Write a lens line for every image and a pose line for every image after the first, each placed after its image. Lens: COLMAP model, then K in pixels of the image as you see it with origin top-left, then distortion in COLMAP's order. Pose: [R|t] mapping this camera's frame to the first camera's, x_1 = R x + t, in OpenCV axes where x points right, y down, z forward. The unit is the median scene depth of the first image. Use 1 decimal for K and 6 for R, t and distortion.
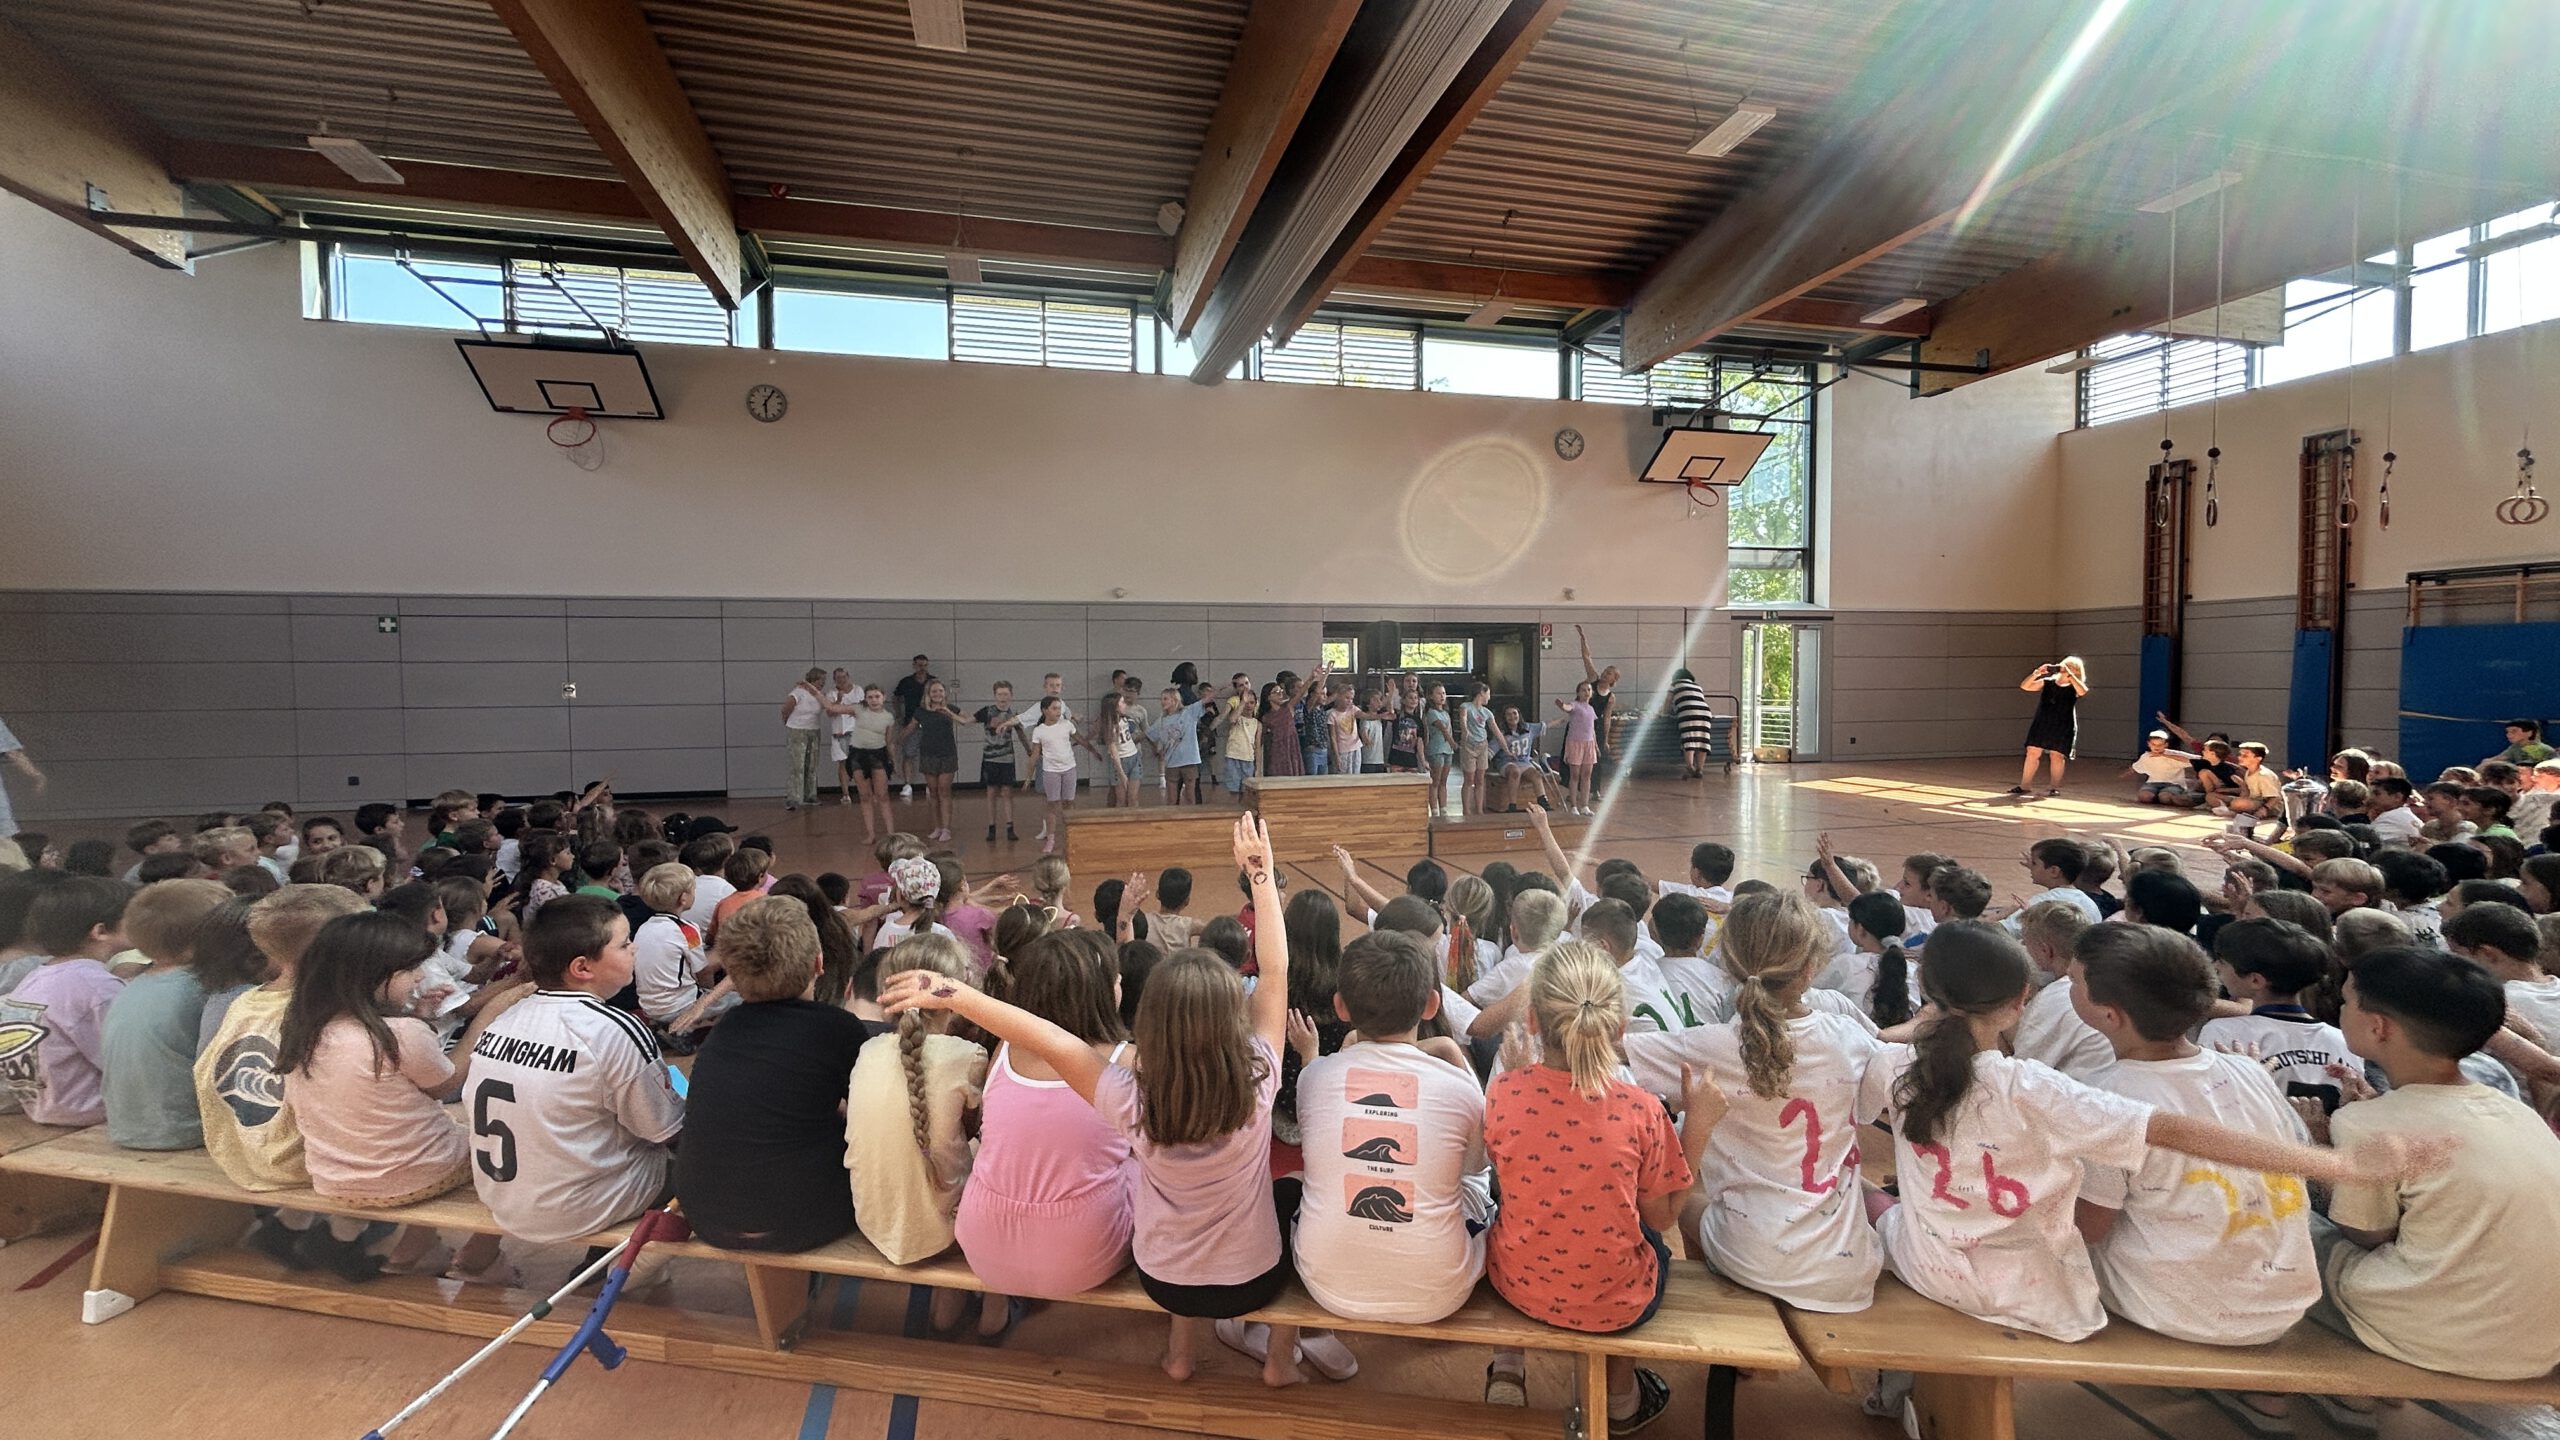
lens RADIAL K [[1038.5, 0, 1268.8], [0, 1038.5, 721.5], [0, 0, 1]] dist [-0.007242, 0.000371]
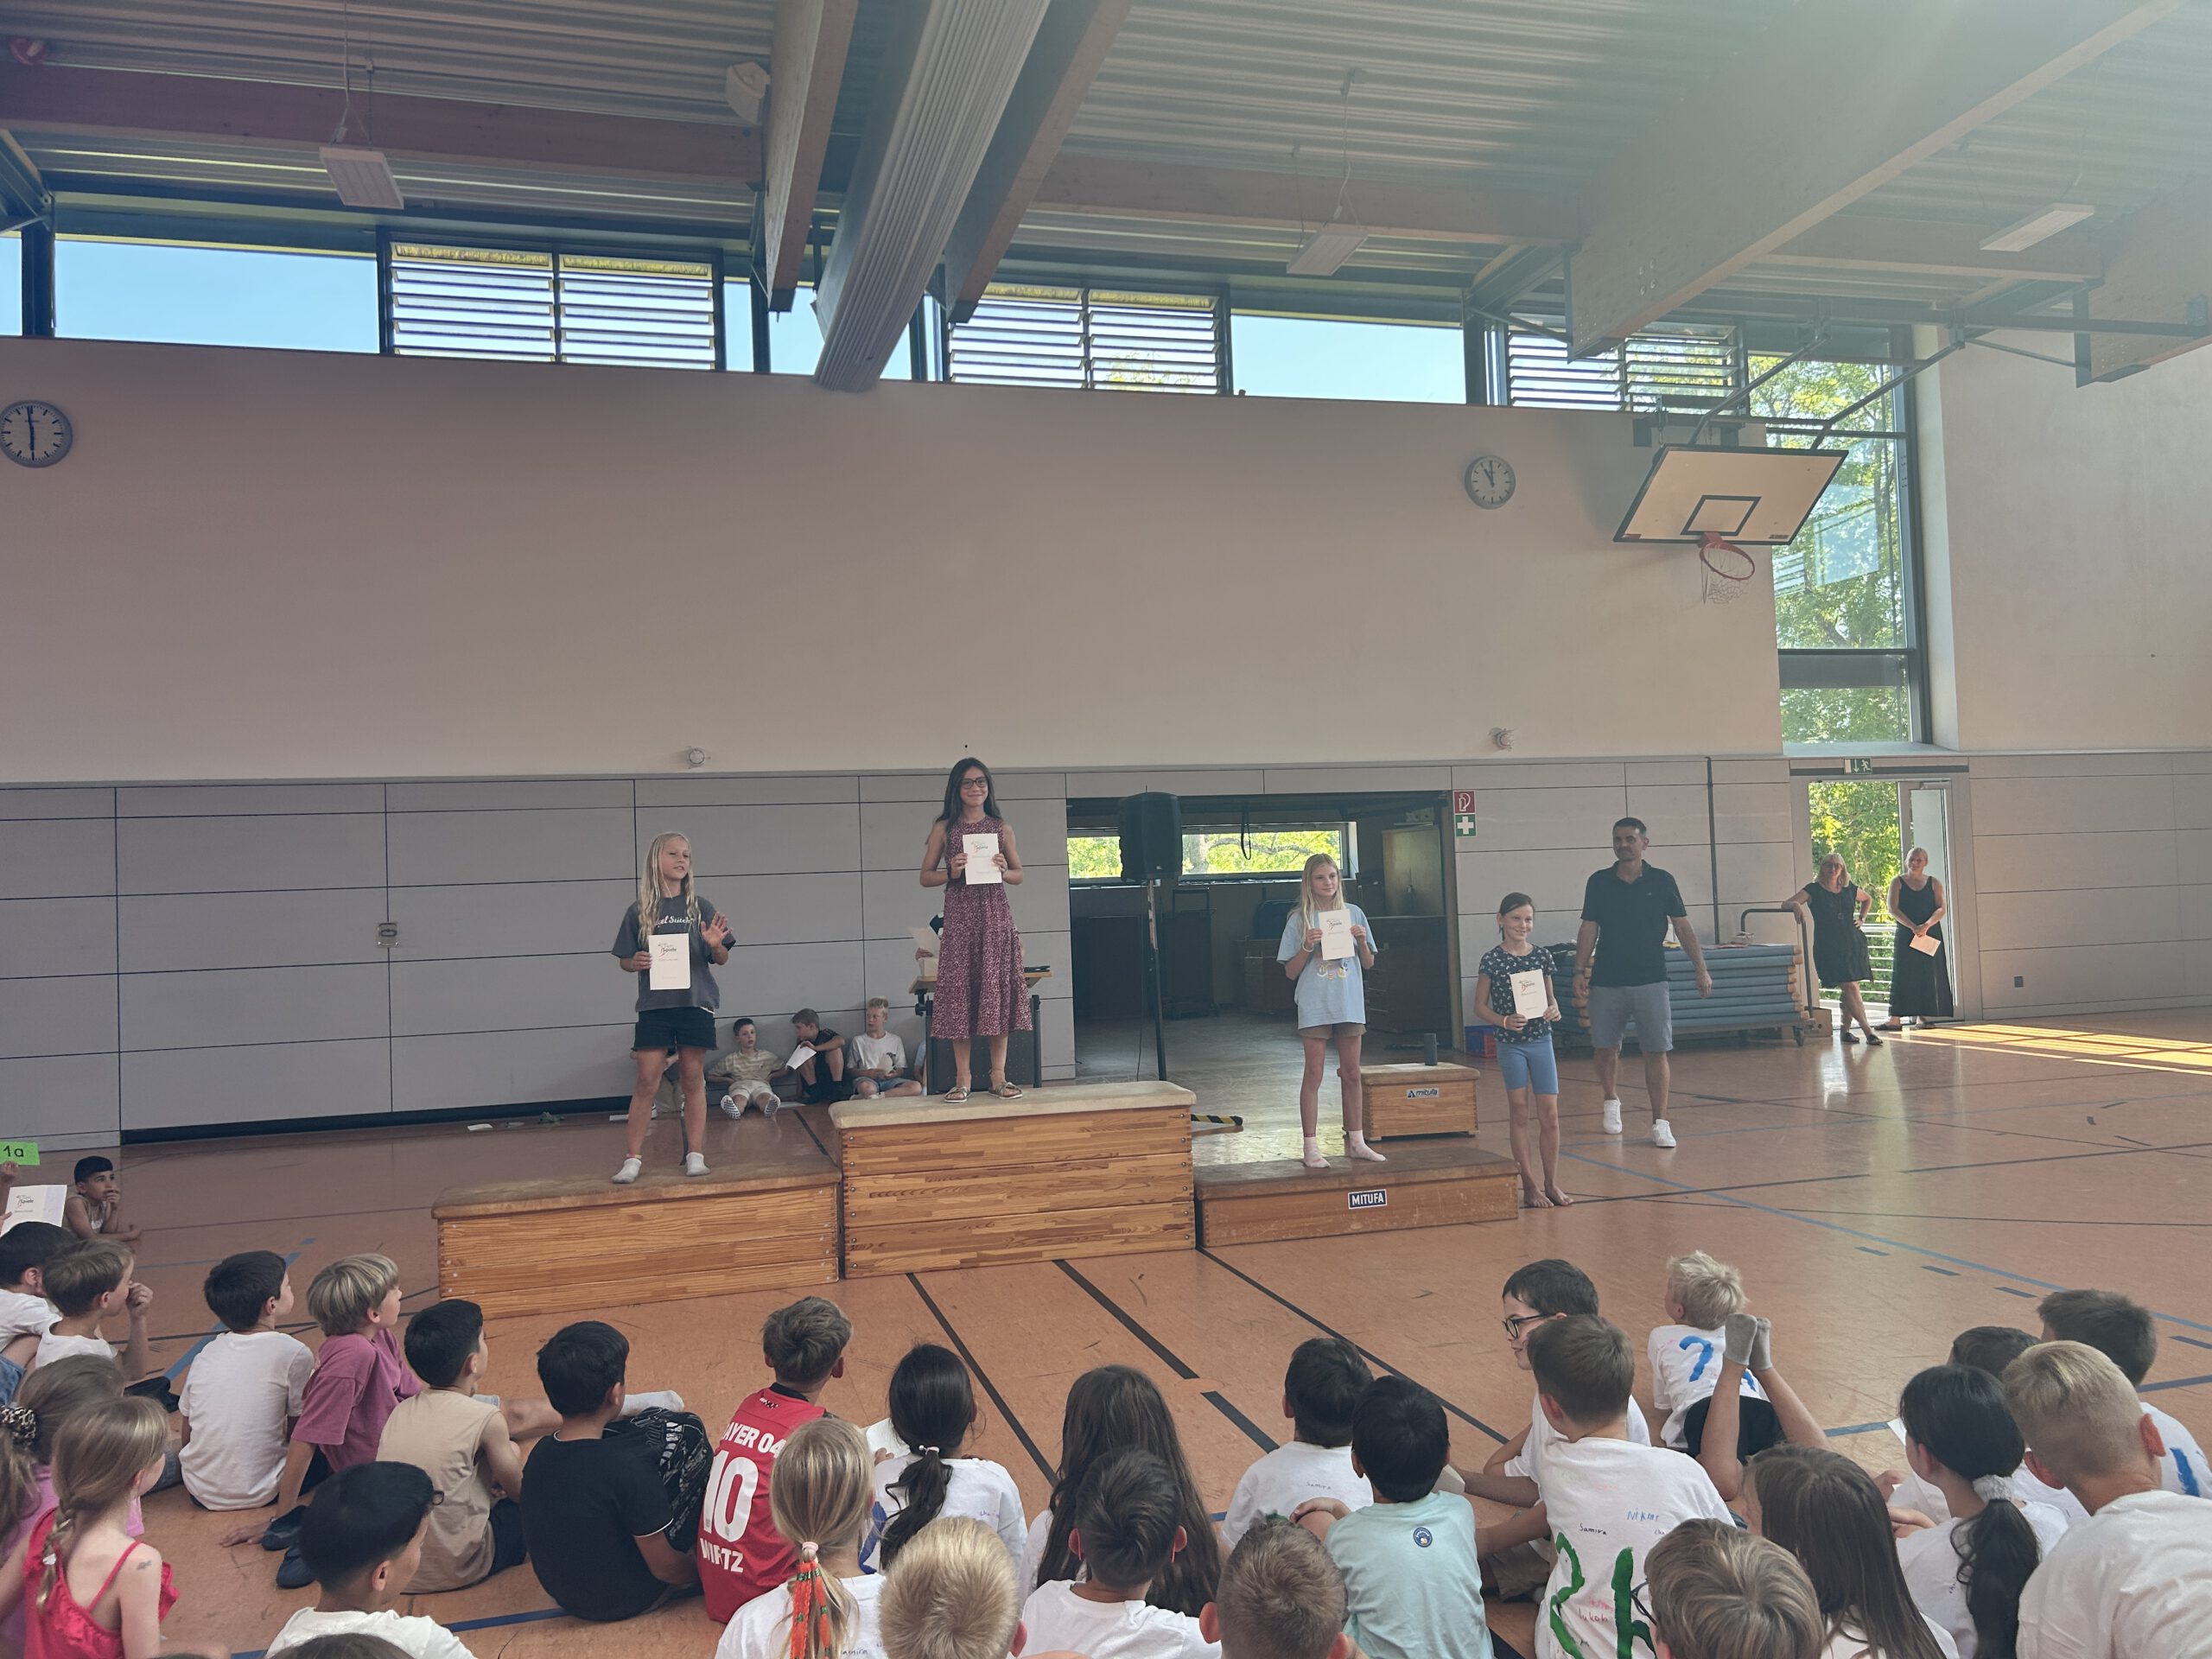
lens RADIAL K [[1657.9, 0, 1109.6], [0, 1657.9, 823.9], [0, 0, 1]] dist [0.044874, -0.049792]
pose [[0.999492, -0.027584, 0.015988, 0.065309], [0.028823, 0.996113, -0.083239, -0.006782], [-0.013630, 0.083657, 0.996401, 0.106803]]
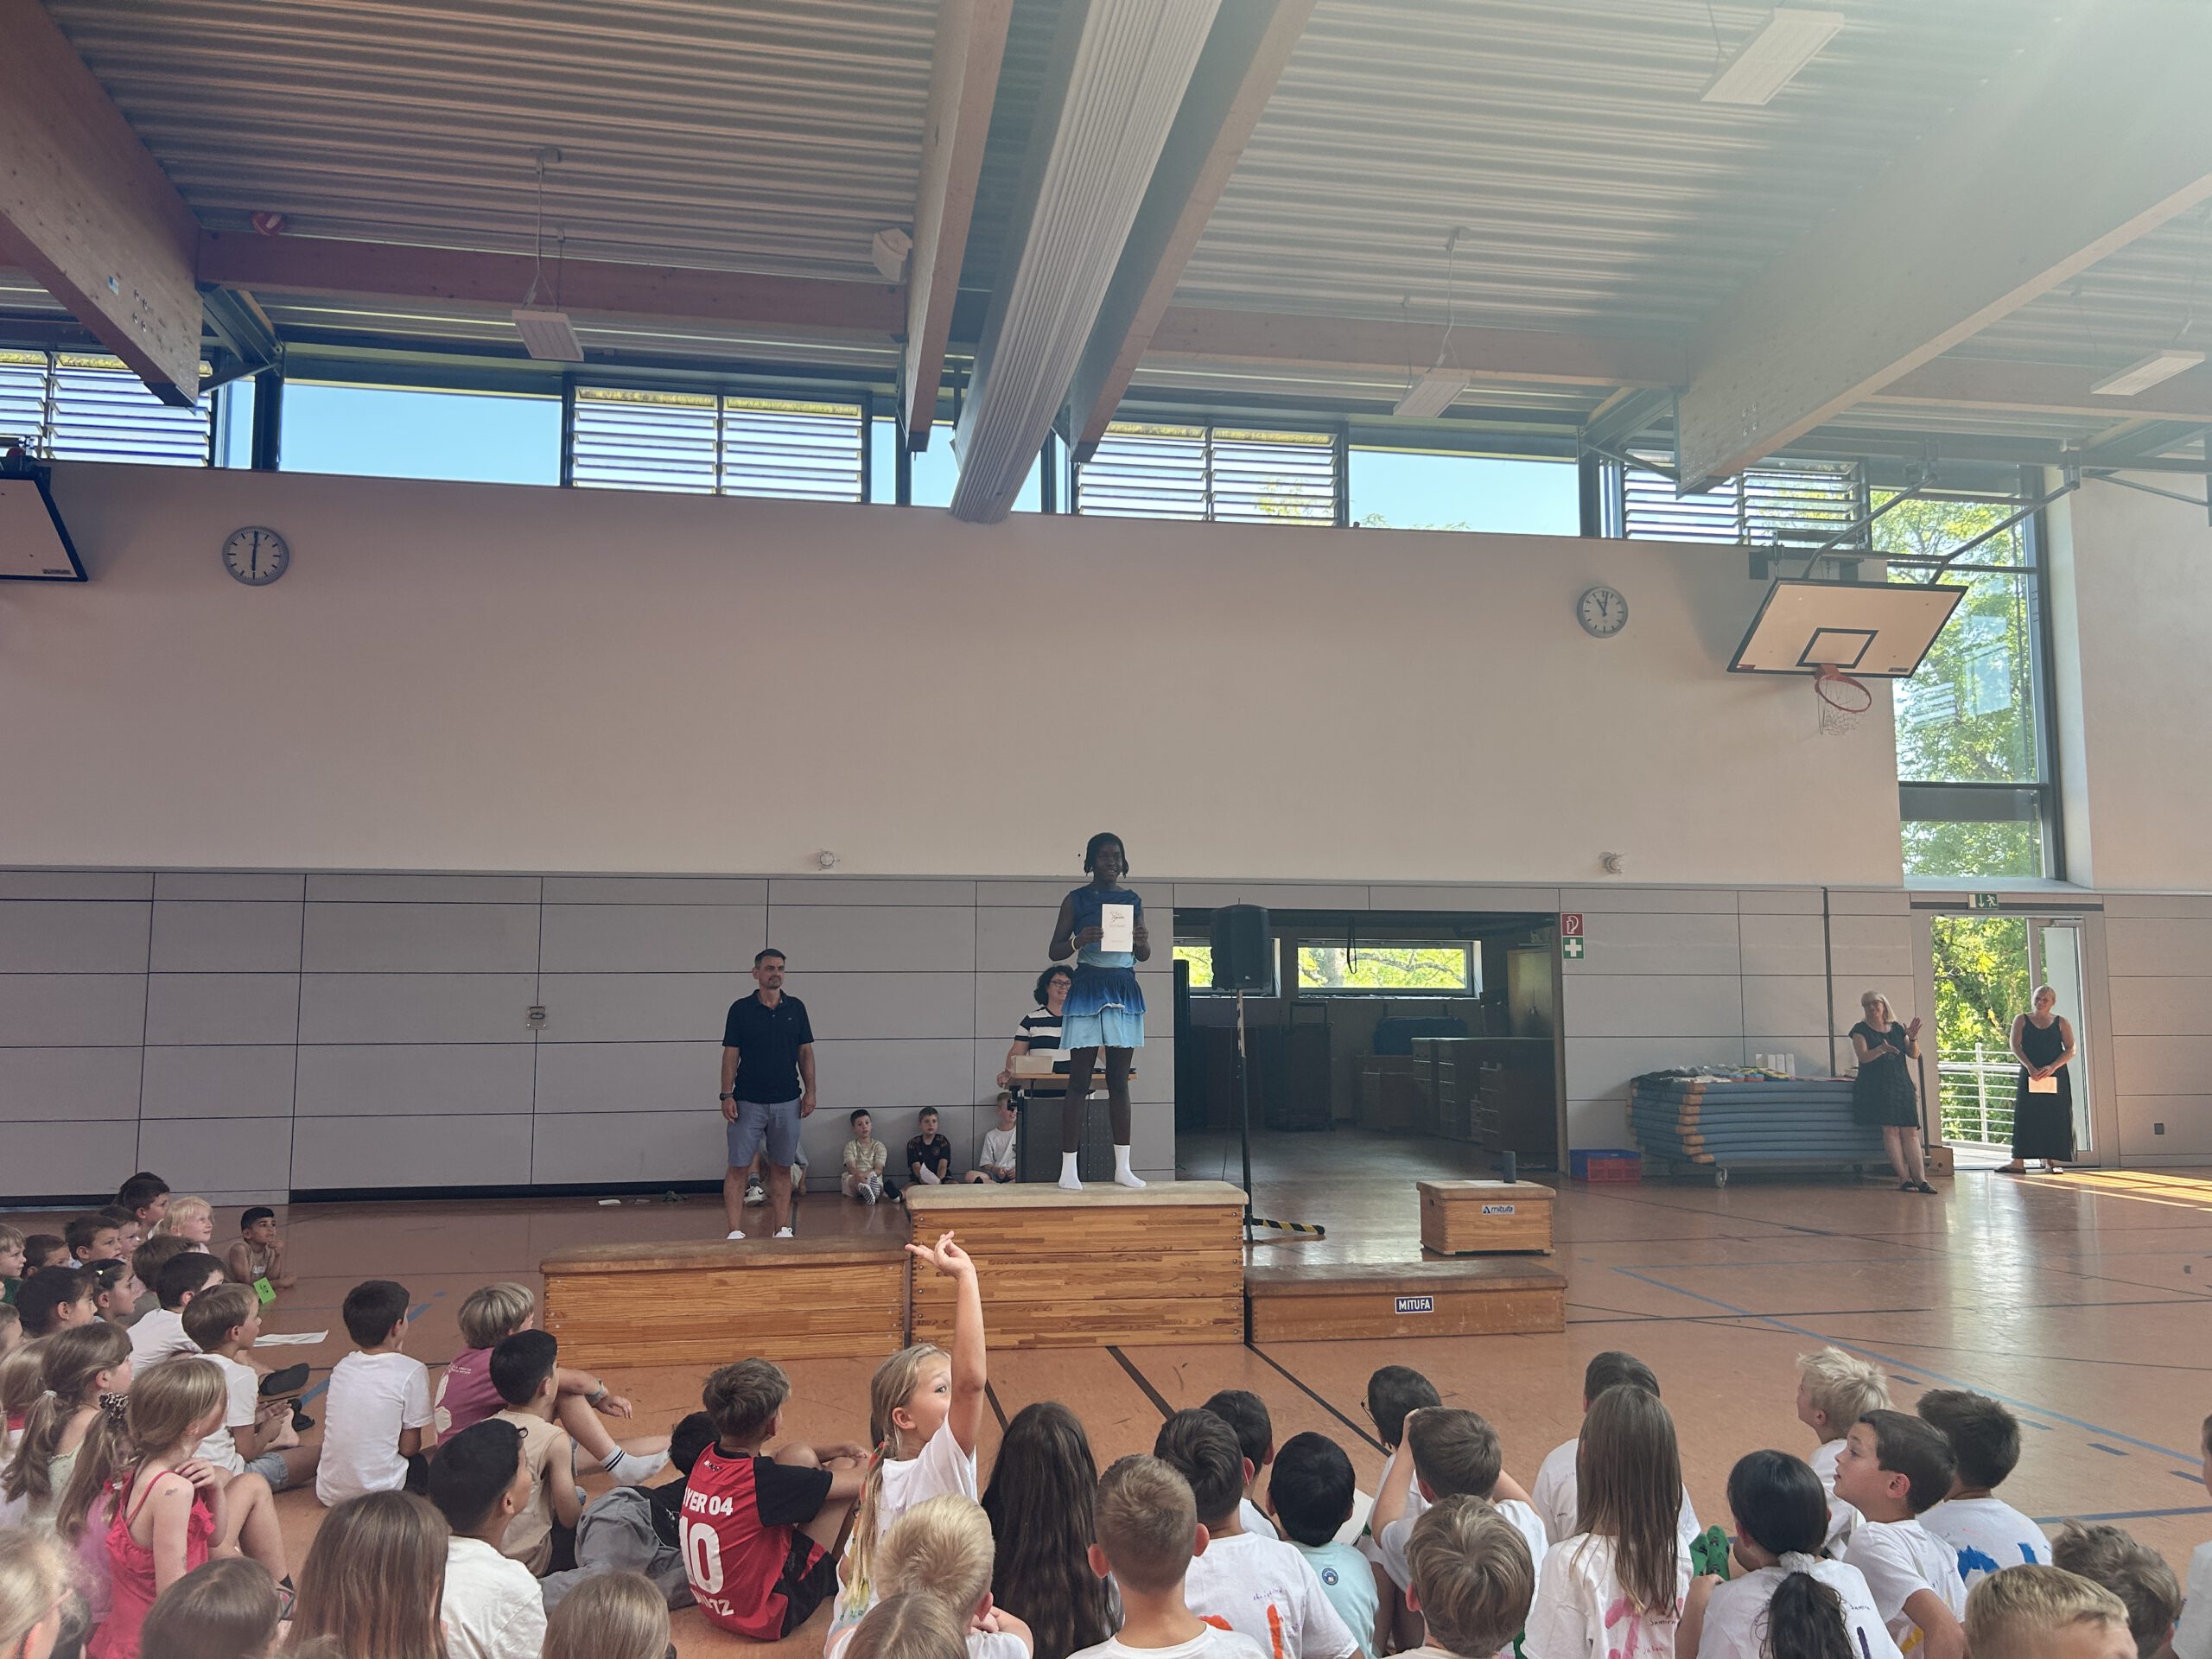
lens RADIAL K [[1657.9, 0, 1109.6], [0, 1657.9, 827.1], [0, 0, 1]] dist [0.044874, -0.049792]
pose [[0.996970, -0.001054, -0.077778, 0.094604], [-0.010468, 0.988993, -0.147592, -0.003429], [0.077078, 0.147959, 0.985985, 0.070295]]
